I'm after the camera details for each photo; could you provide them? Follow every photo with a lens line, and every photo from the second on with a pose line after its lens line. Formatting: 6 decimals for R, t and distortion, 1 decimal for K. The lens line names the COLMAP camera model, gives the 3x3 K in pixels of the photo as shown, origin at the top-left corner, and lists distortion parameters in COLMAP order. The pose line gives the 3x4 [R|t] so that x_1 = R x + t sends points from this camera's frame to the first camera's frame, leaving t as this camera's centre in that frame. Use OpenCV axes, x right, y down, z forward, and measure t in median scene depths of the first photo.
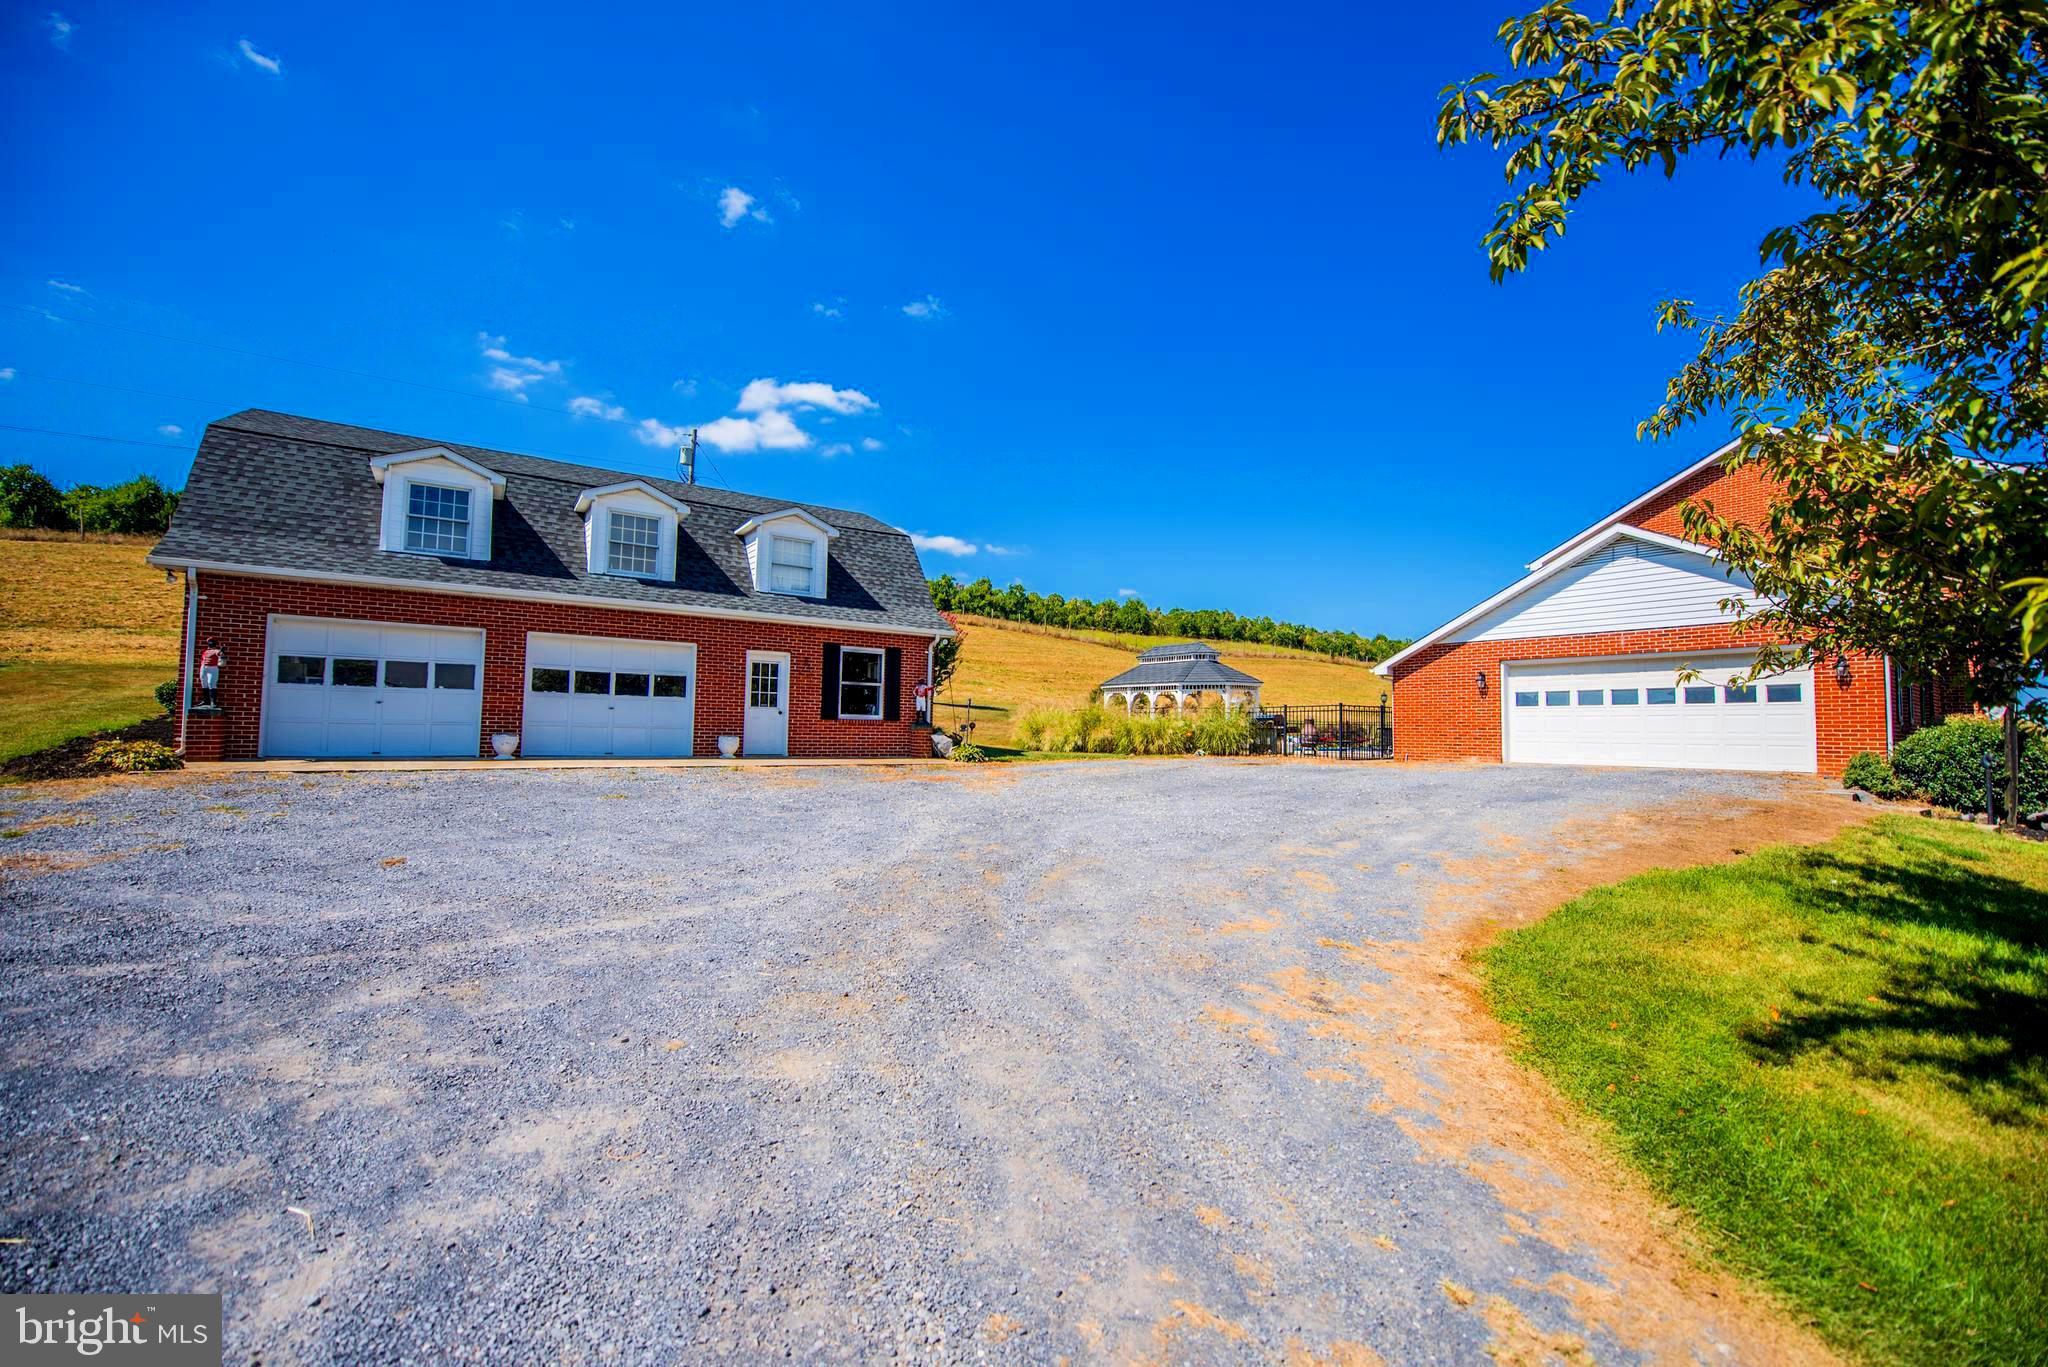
lens RADIAL K [[820.5, 0, 1023.4], [0, 820.5, 679.4], [0, 0, 1]] dist [-0.002937, -0.009154]
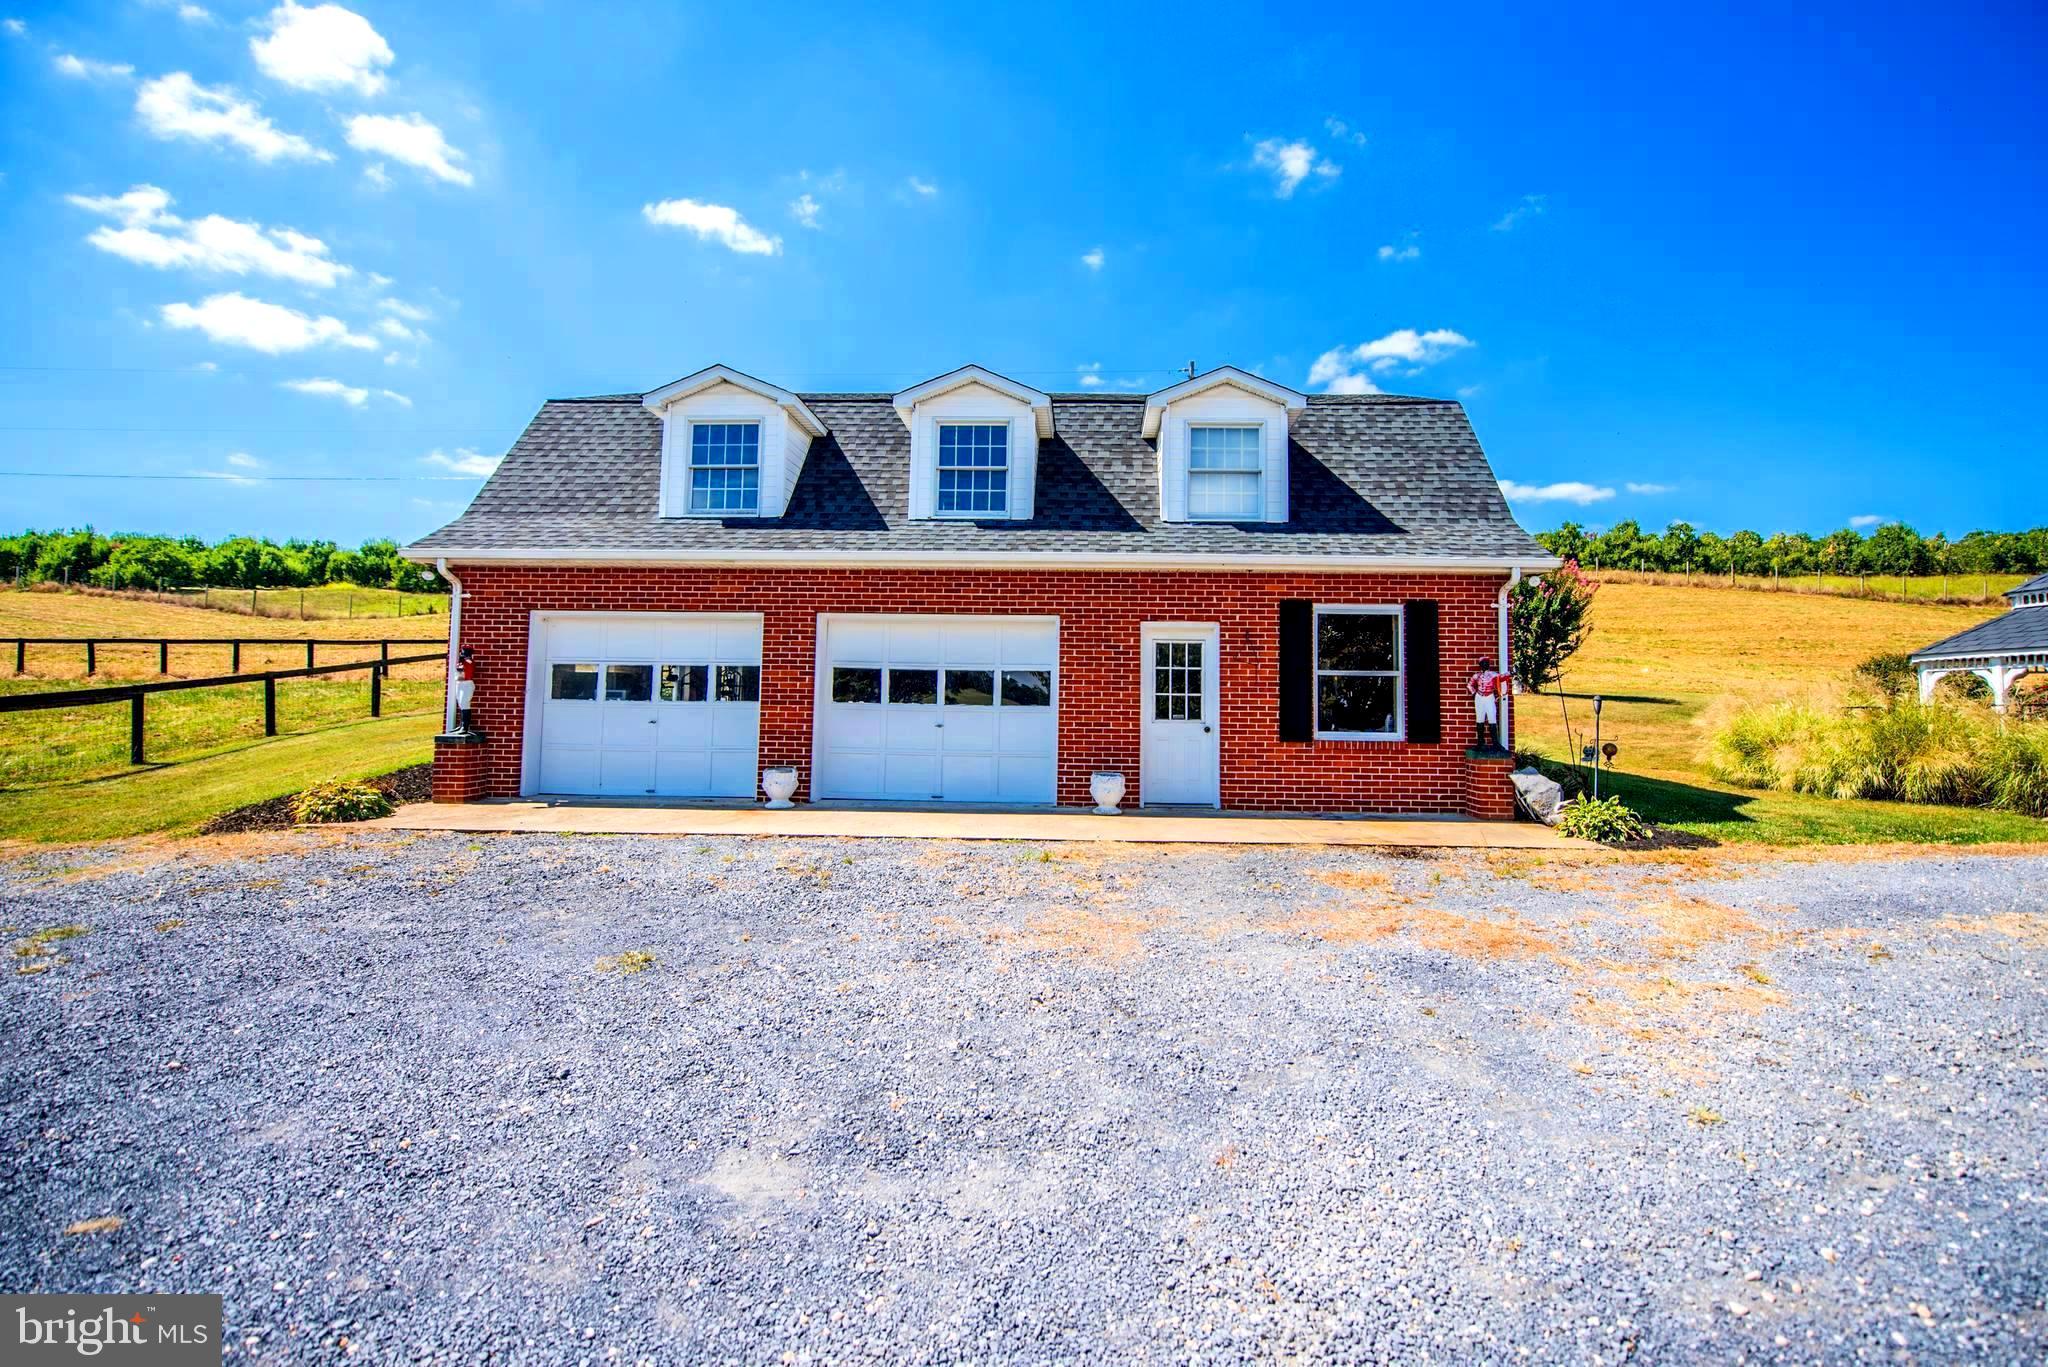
lens RADIAL K [[871.7, 0, 1069.4], [0, 871.7, 652.1], [0, 0, 1]] dist [-0.002531, -0.007906]
pose [[0.810591, -0.046376, -0.583773, -0.019556], [0.037370, 0.998924, -0.027466, 0.000299], [0.584419, 0.000448, 0.811452, 0.427140]]
